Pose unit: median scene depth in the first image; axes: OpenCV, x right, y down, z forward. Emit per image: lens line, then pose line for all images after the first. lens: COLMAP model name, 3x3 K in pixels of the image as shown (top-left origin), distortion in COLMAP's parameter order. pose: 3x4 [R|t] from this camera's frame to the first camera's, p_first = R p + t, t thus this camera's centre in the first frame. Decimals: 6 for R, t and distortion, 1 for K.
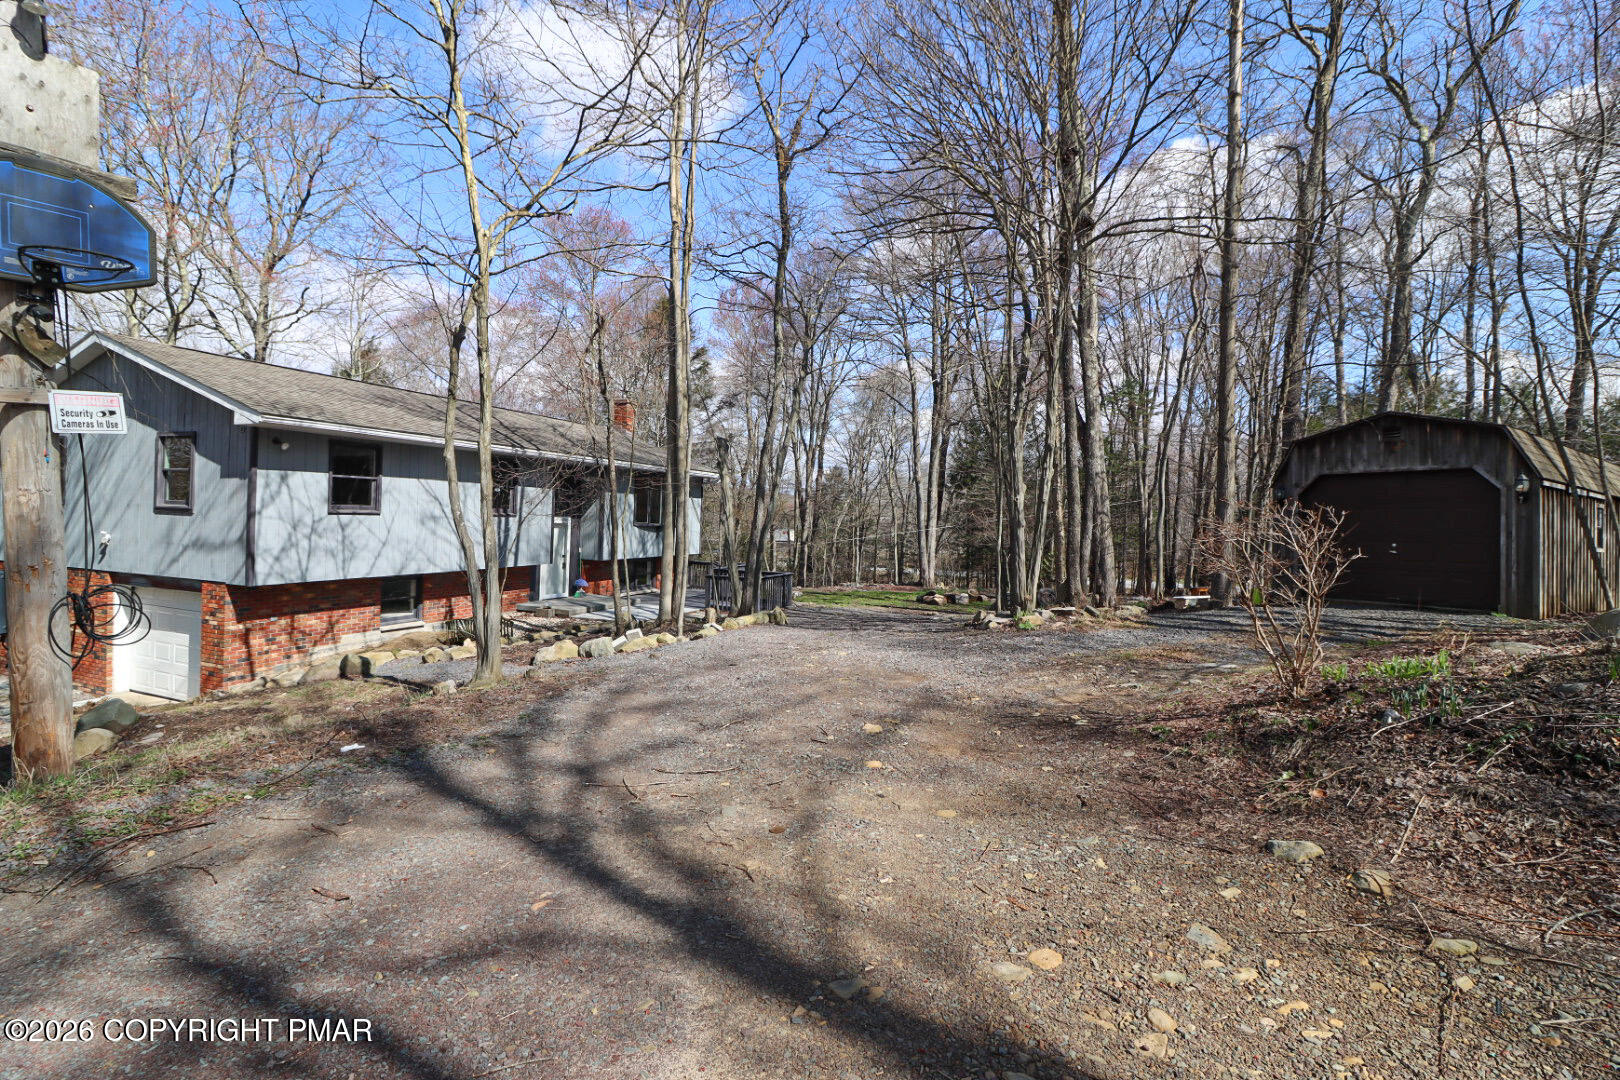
lens RADIAL K [[755.1, 0, 814.6], [0, 755.1, 513.3], [0, 0, 1]] dist [0.000389, -0.014206]
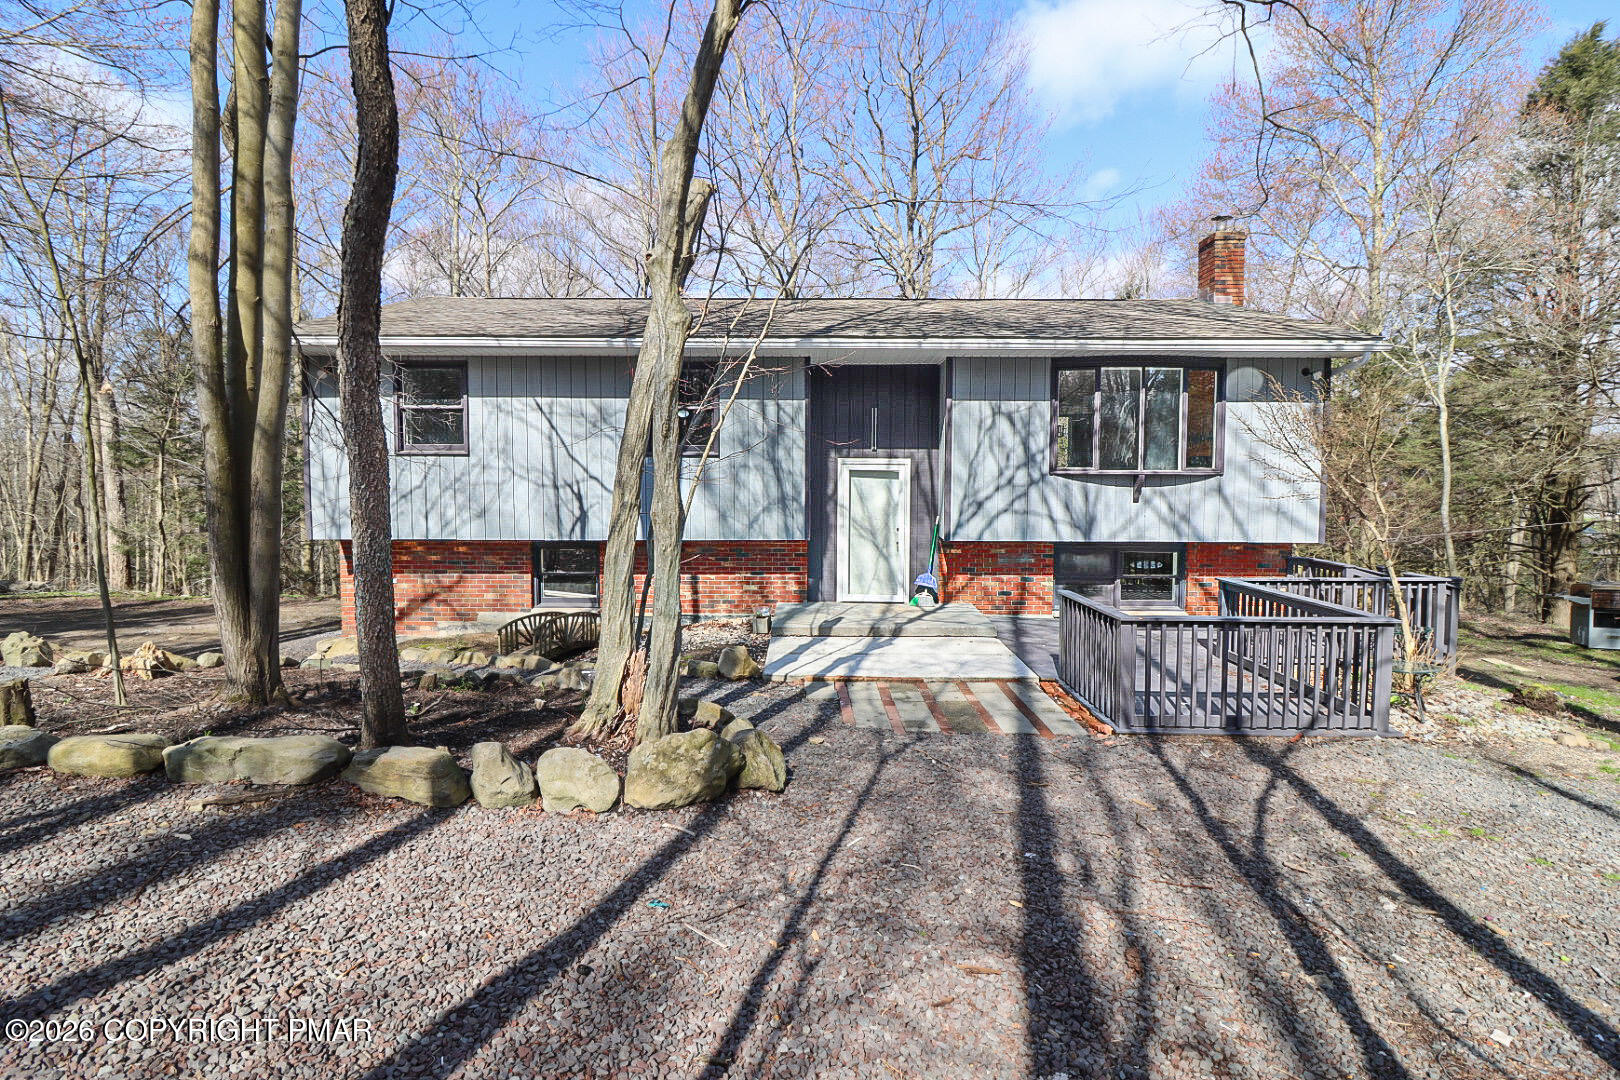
lens RADIAL K [[755.1, 0, 814.6], [0, 755.1, 513.3], [0, 0, 1]] dist [0.000389, -0.014206]
pose [[0.375504, 0.004192, -0.926811, 0.154250], [0.014400, 0.999843, 0.010356, 0.039011], [0.926709, -0.017235, 0.375384, 0.711283]]
